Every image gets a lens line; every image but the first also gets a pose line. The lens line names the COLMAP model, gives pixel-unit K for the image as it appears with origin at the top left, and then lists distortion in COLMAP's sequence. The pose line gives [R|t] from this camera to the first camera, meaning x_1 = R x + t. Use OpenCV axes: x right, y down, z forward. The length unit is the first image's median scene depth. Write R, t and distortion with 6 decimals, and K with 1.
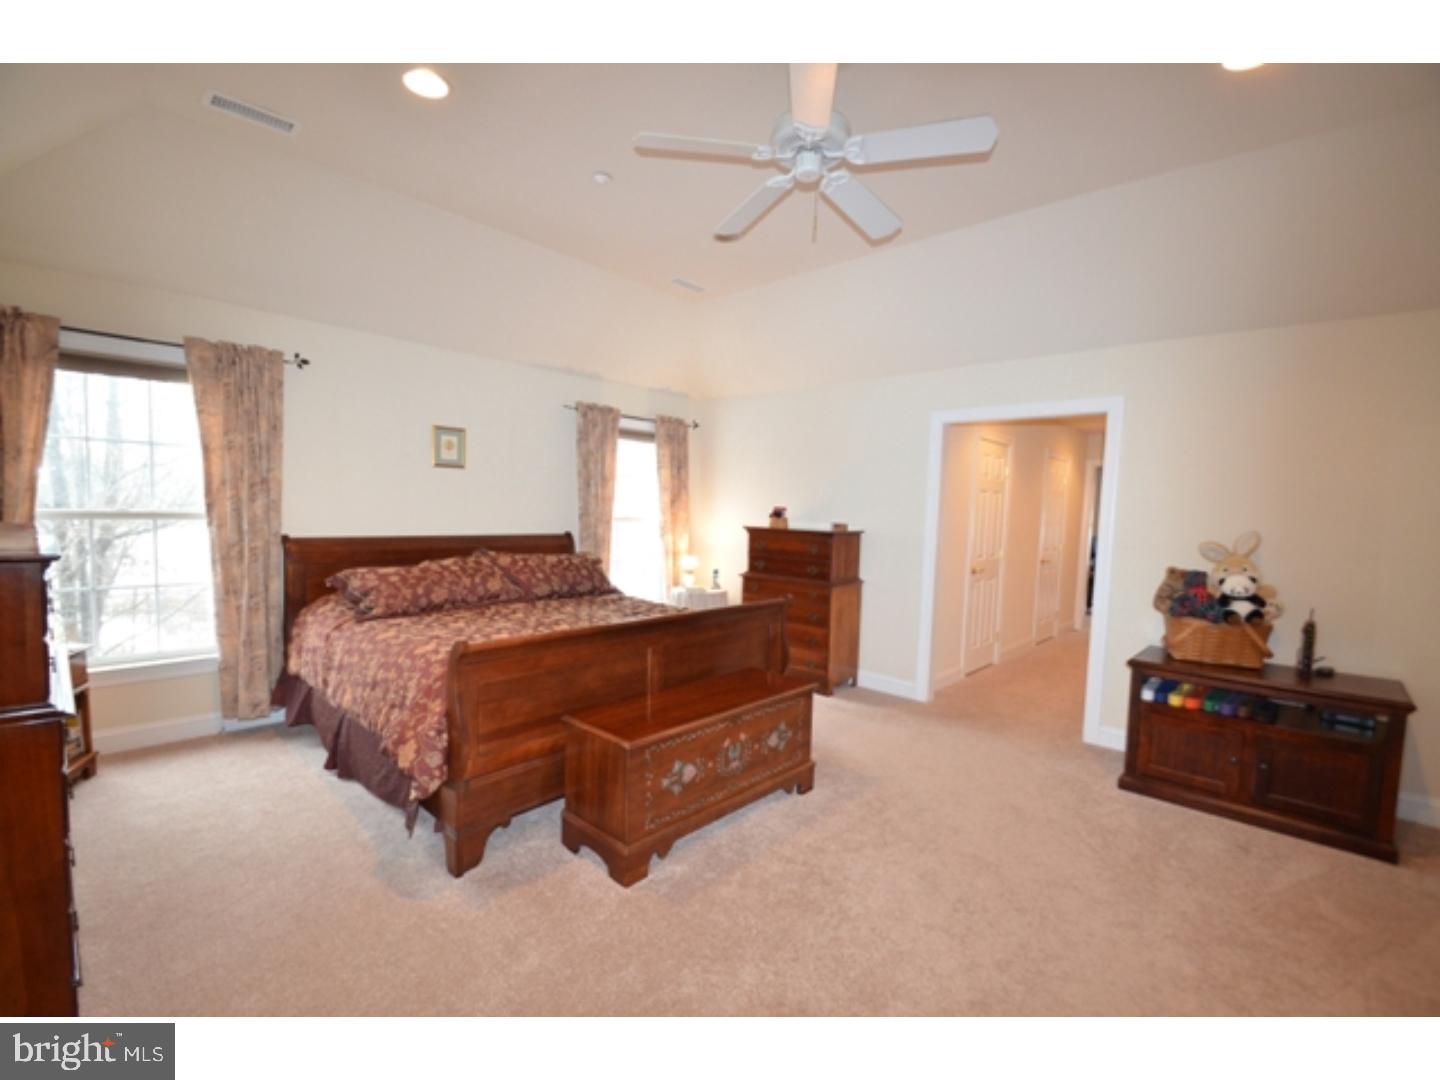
lens RADIAL K [[634.0, 0, 719.7], [0, 634.0, 543.2], [0, 0, 1]] dist [-0.001023, -0.000610]
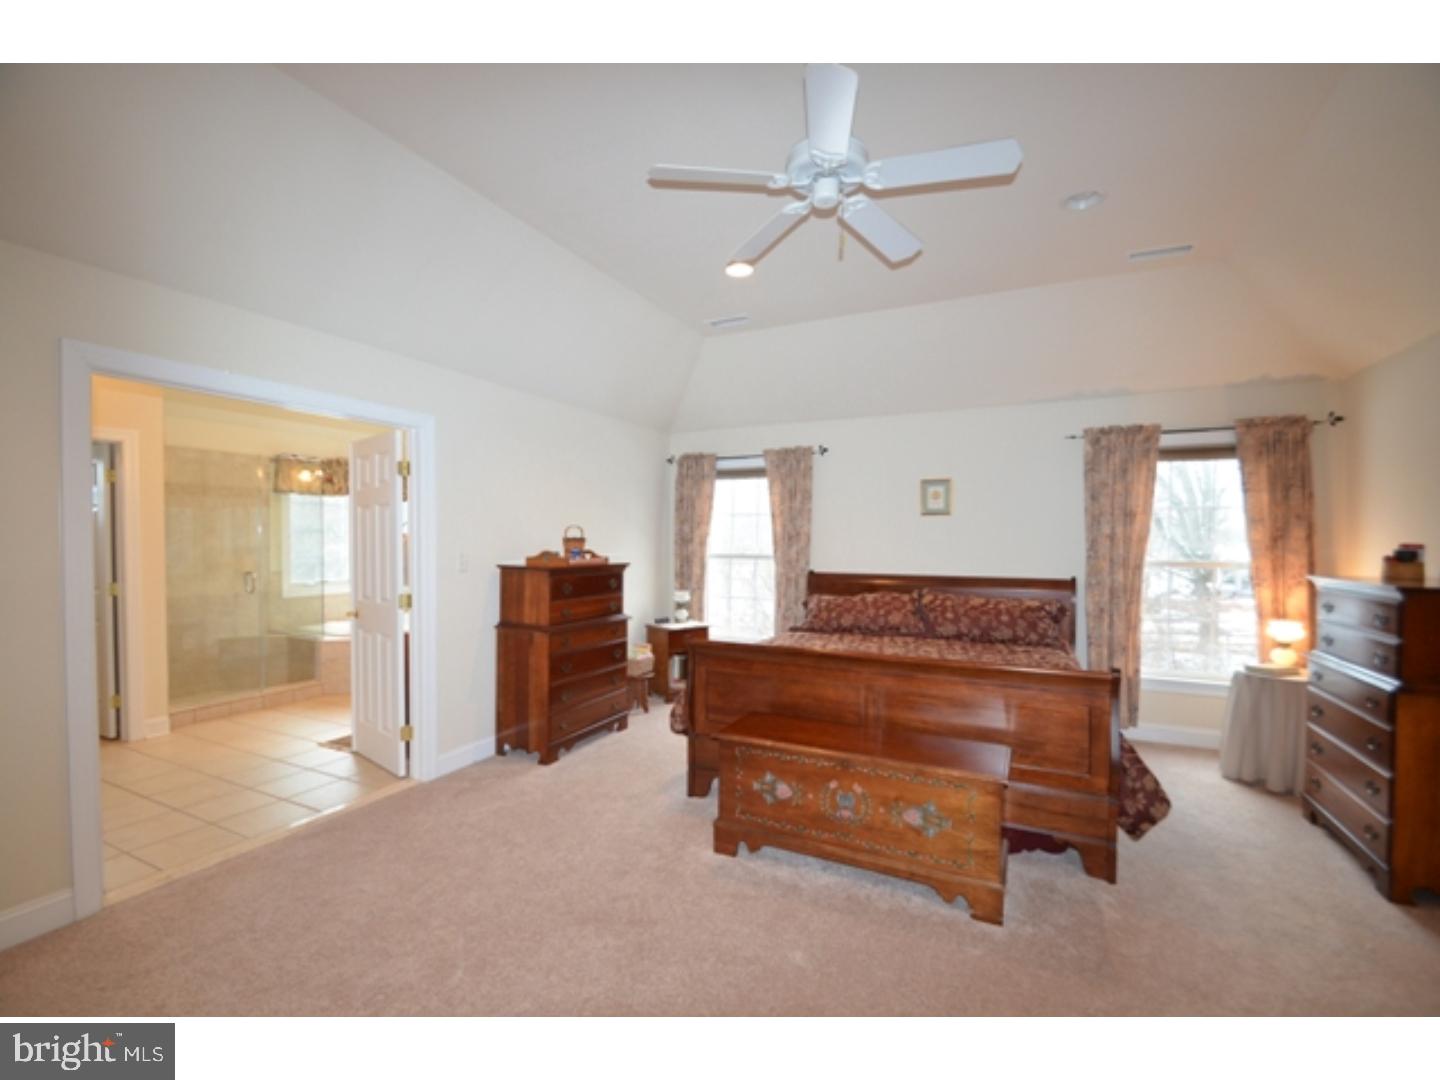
lens RADIAL K [[634.0, 0, 717.3], [0, 634.0, 543.0], [0, 0, 1]] dist [-0.001023, -0.000610]
pose [[0.276504, -0.026583, -0.960645, 0.654021], [-0.053821, 0.997620, -0.043097, -0.001422], [0.959505, 0.063619, 0.274415, 0.391865]]
